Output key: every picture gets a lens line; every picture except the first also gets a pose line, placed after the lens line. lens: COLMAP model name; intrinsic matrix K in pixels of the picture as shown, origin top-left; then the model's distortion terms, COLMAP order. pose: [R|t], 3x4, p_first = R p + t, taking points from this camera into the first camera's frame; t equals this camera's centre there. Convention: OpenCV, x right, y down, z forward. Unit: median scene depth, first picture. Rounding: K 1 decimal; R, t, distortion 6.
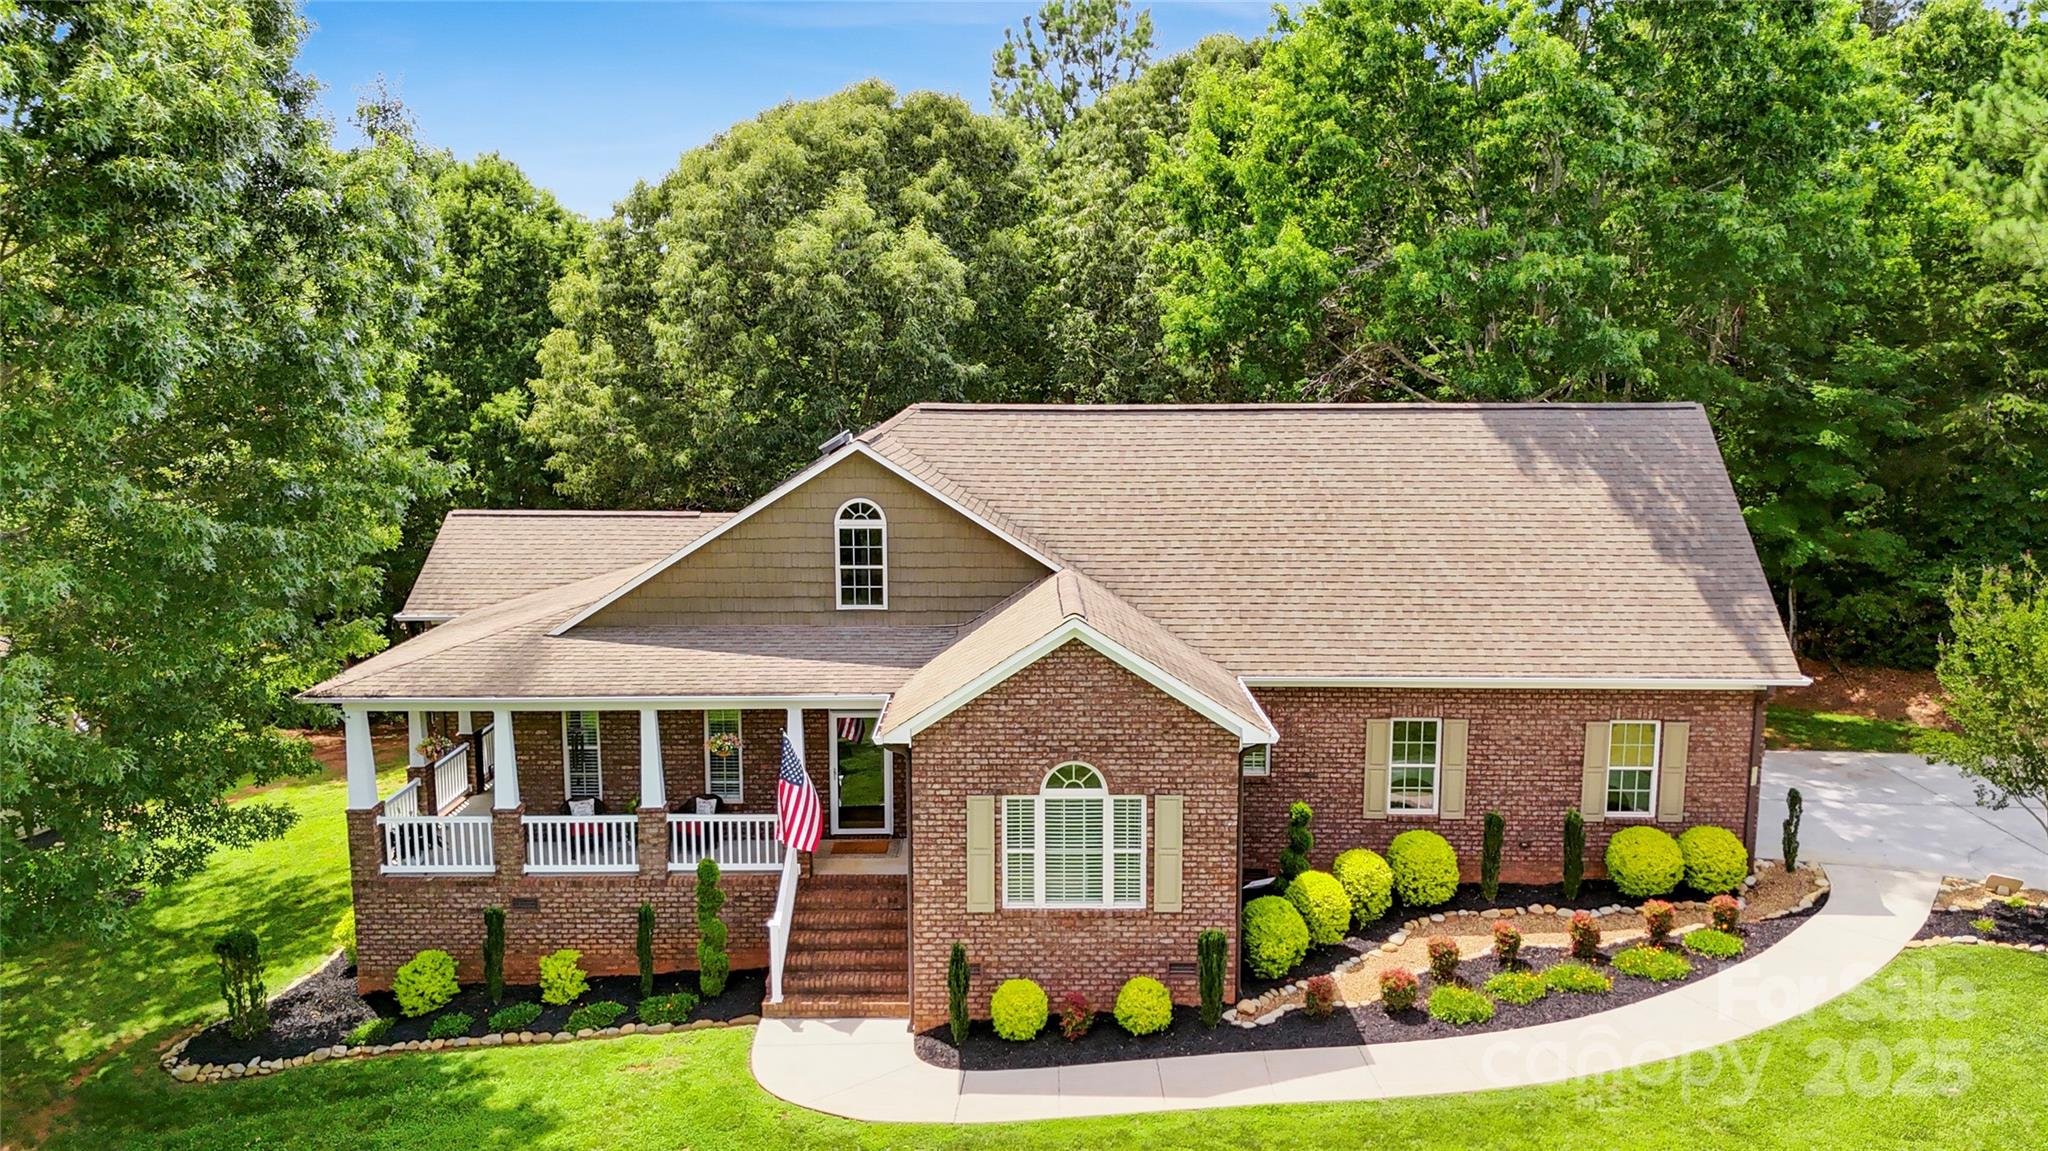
lens RADIAL K [[1516.4, 0, 1026.6], [0, 1516.4, 578.6], [0, 0, 1]] dist [0.056295, -0.002267]
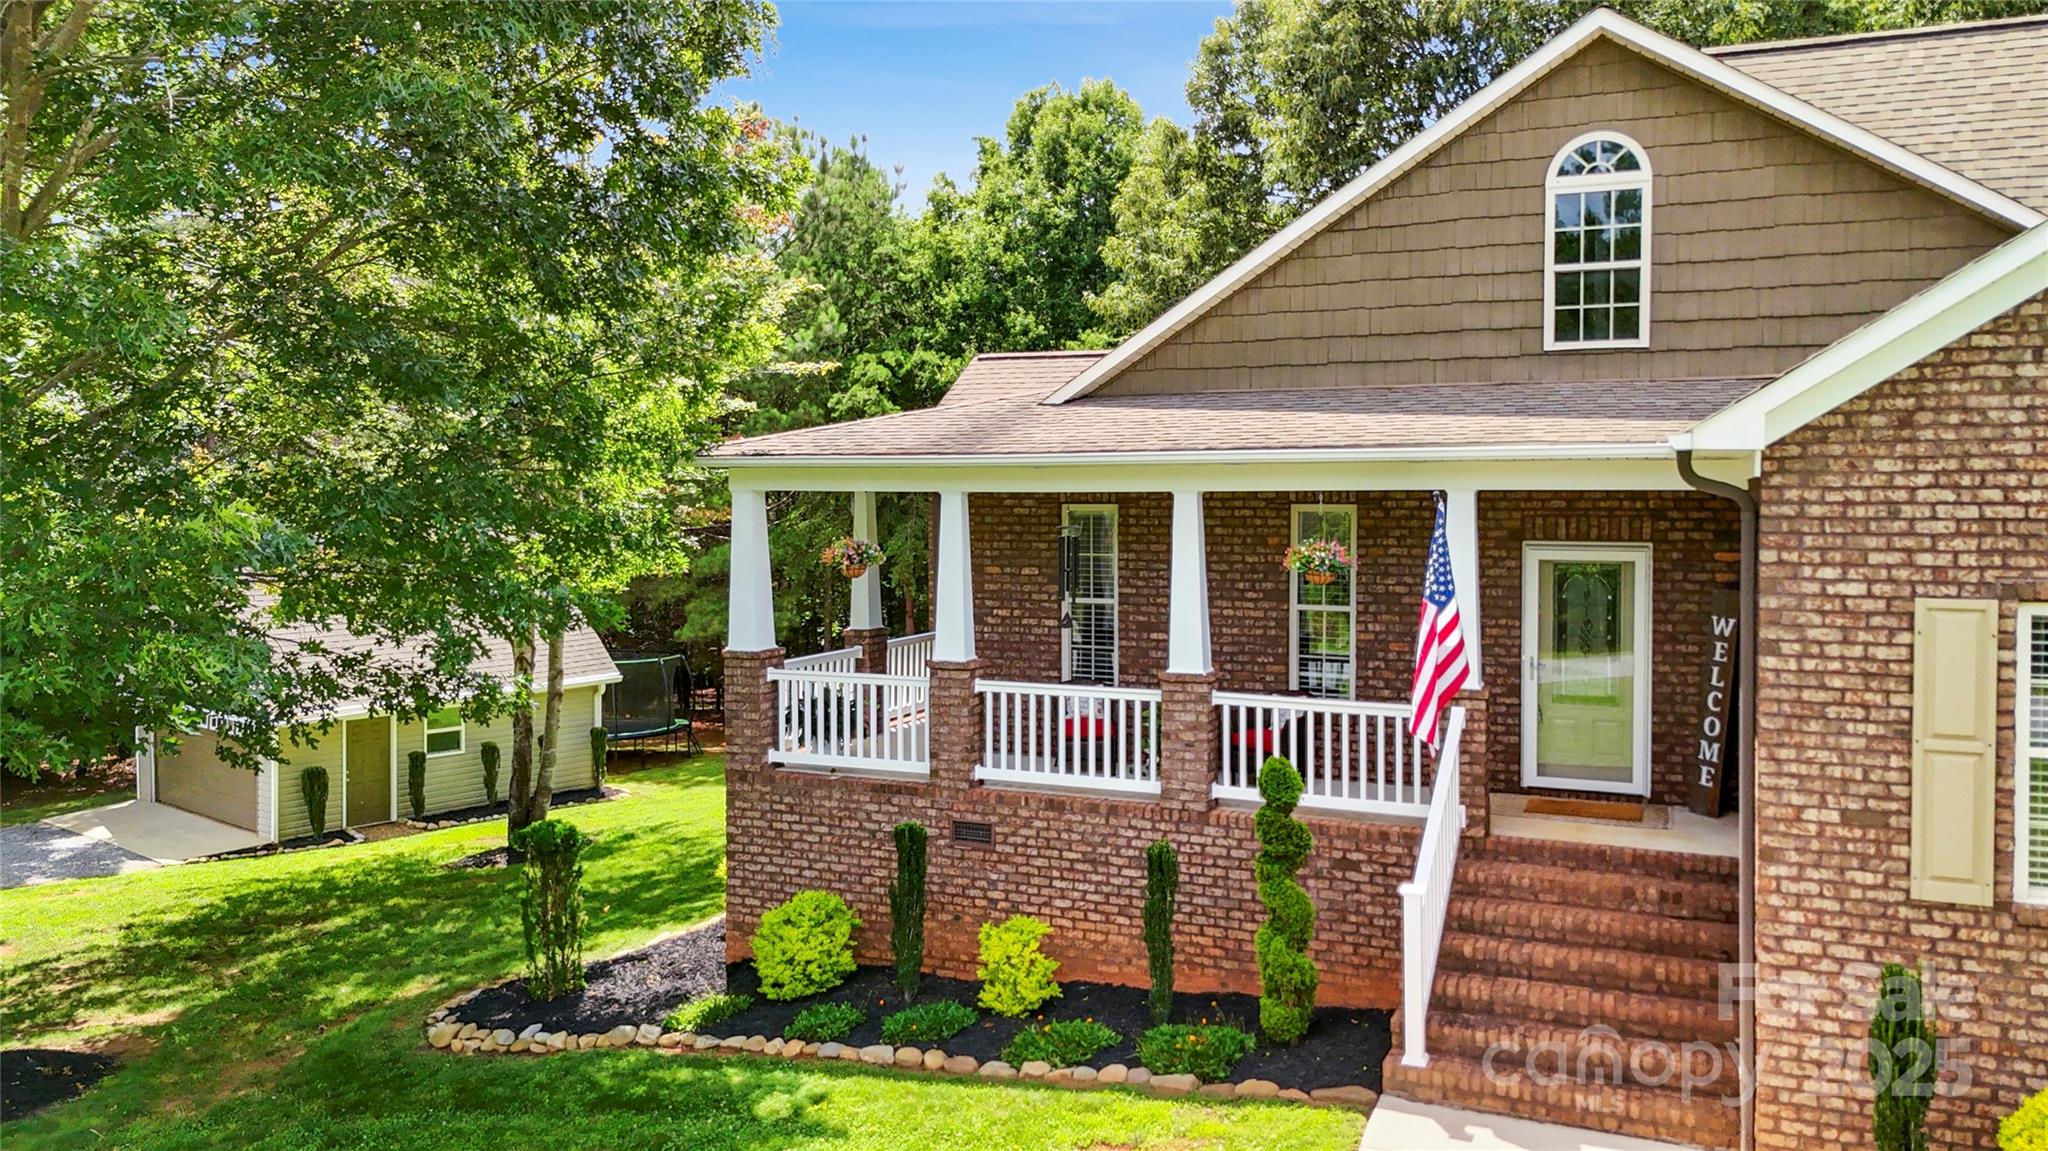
lens RADIAL K [[1517.6, 0, 1034.1], [0, 1517.6, 524.1], [0, 0, 1]] dist [0.088542, -0.068580]
pose [[0.919506, 0.009974, -0.392949, -0.080988], [-0.062741, 0.990585, -0.121672, 0.164595], [0.388036, 0.136532, 0.911475, 0.466067]]
